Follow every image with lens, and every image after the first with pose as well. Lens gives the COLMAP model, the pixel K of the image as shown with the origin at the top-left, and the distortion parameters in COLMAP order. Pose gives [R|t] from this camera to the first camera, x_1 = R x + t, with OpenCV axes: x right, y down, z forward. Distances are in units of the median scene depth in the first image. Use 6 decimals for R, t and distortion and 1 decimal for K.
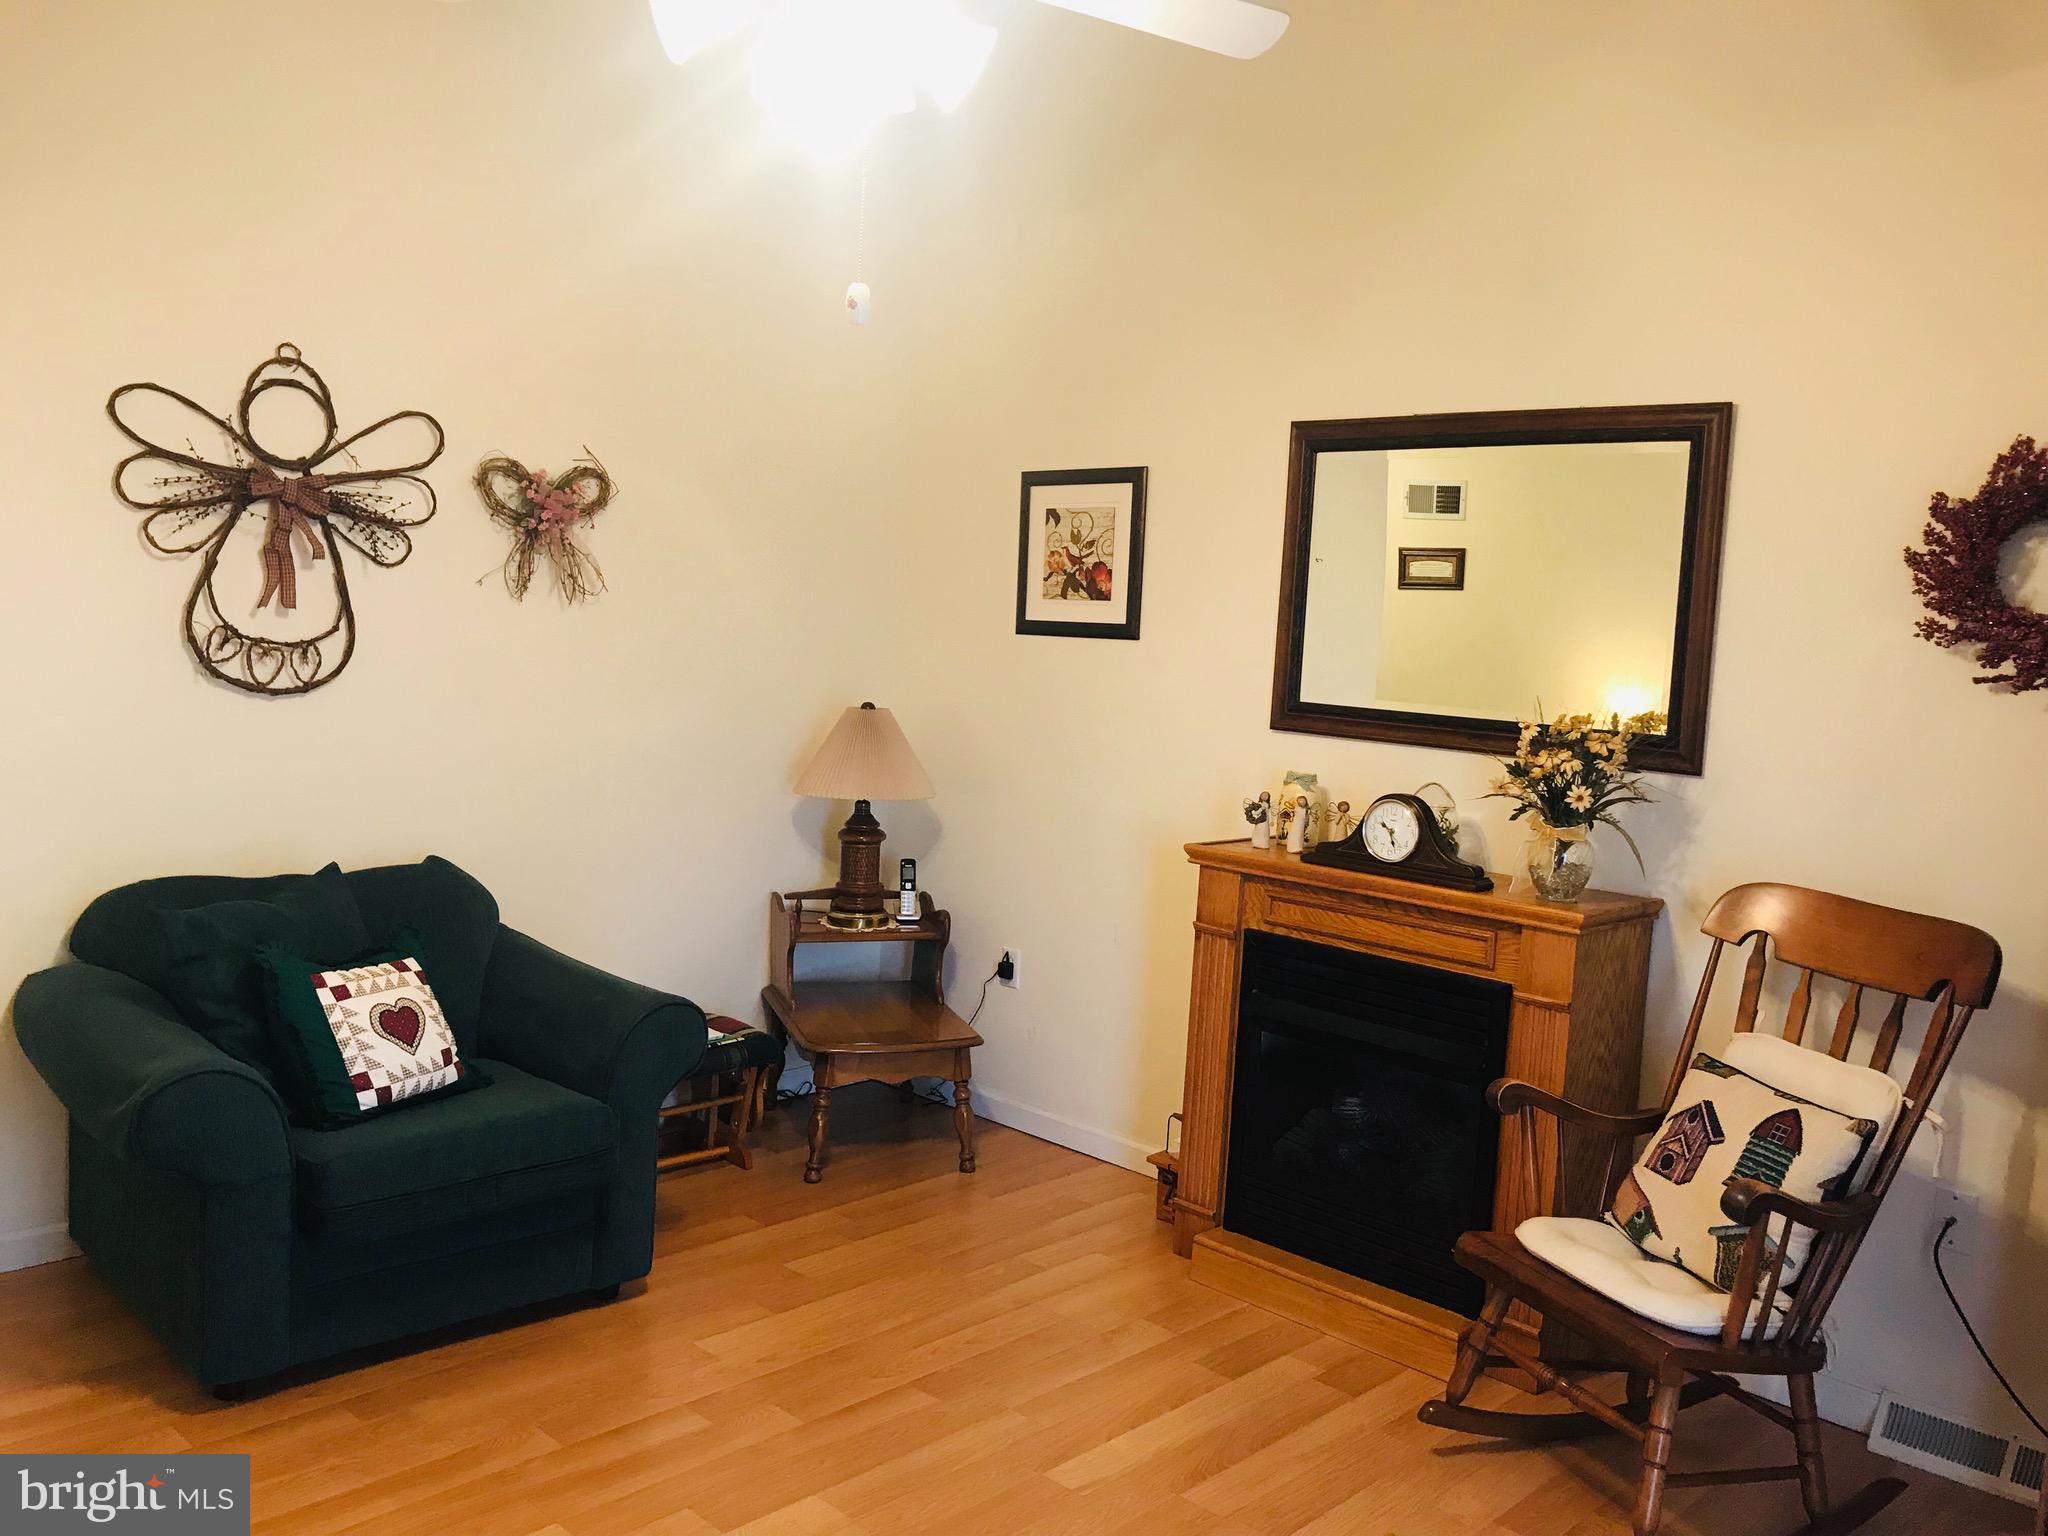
lens RADIAL K [[1695.7, 0, 1024.0], [0, 1695.7, 768.0], [0, 0, 1]] dist [0.068282, -0.129765]
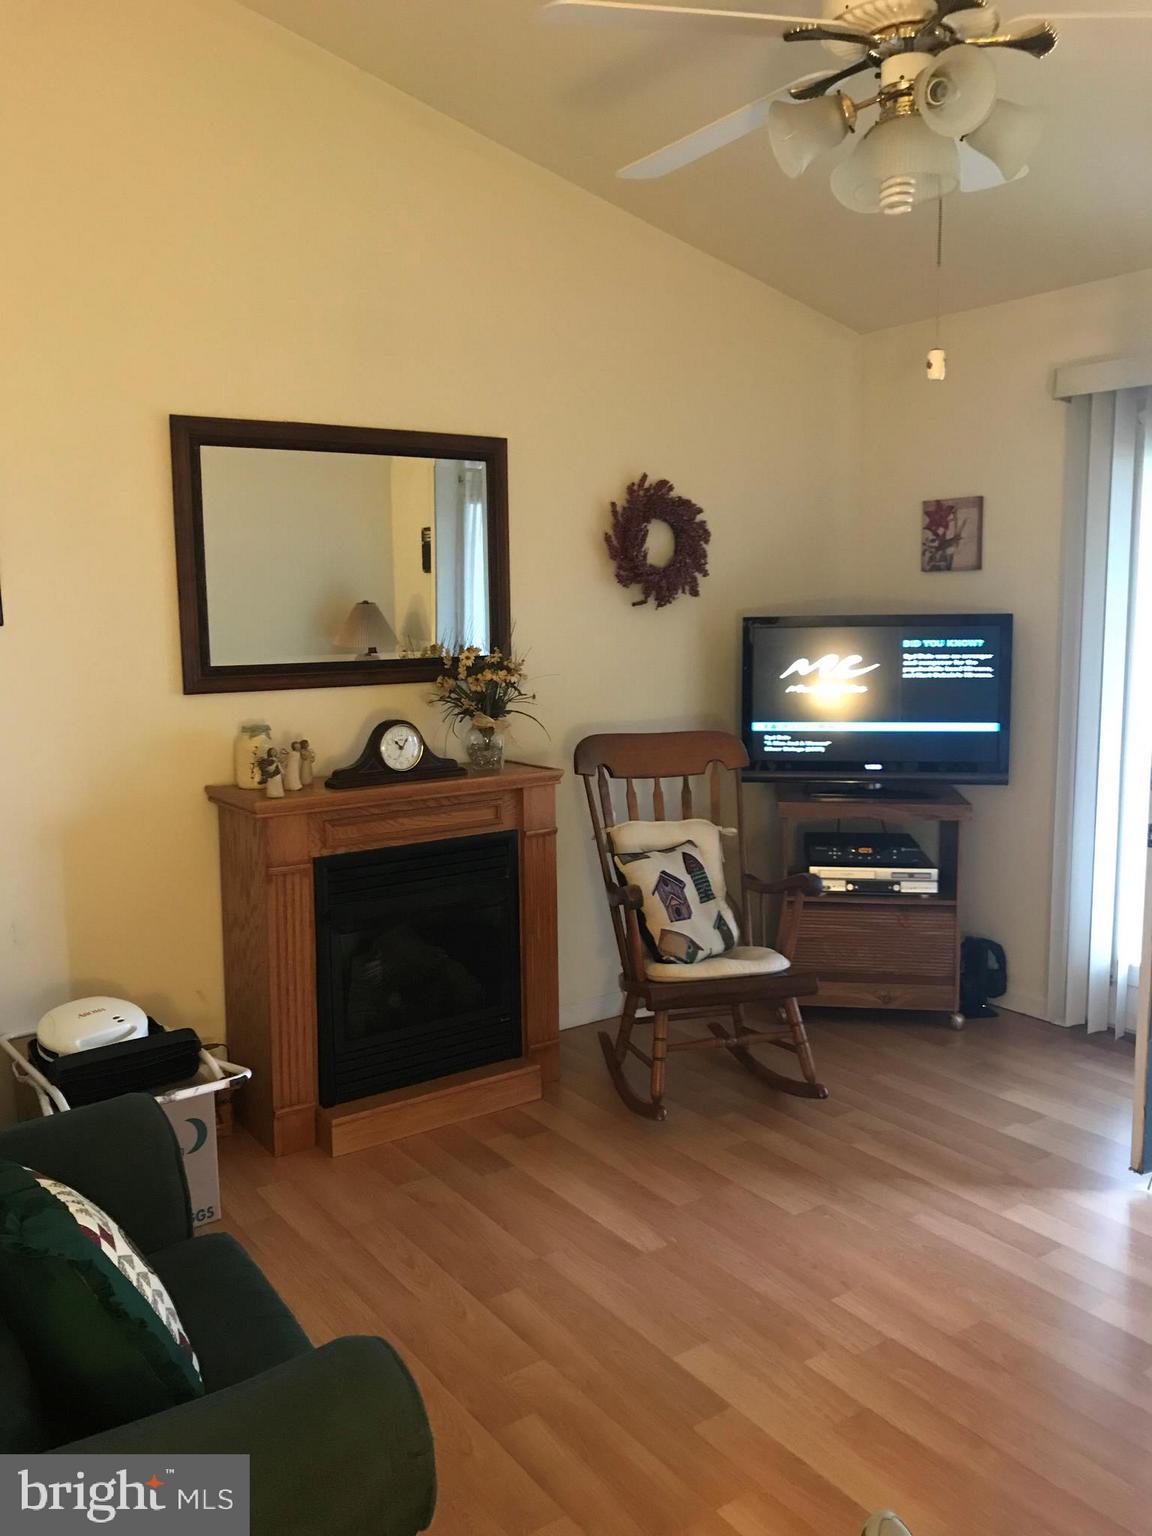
lens RADIAL K [[1271.8, 0, 576.0], [0, 1271.8, 768.0], [0, 0, 1]] dist [0.068282, -0.129765]
pose [[0.209952, -0.187701, 0.959525, -0.674341], [0.114762, 0.979346, 0.166468, -0.094008], [-0.970953, 0.075167, 0.227156, 0.617576]]
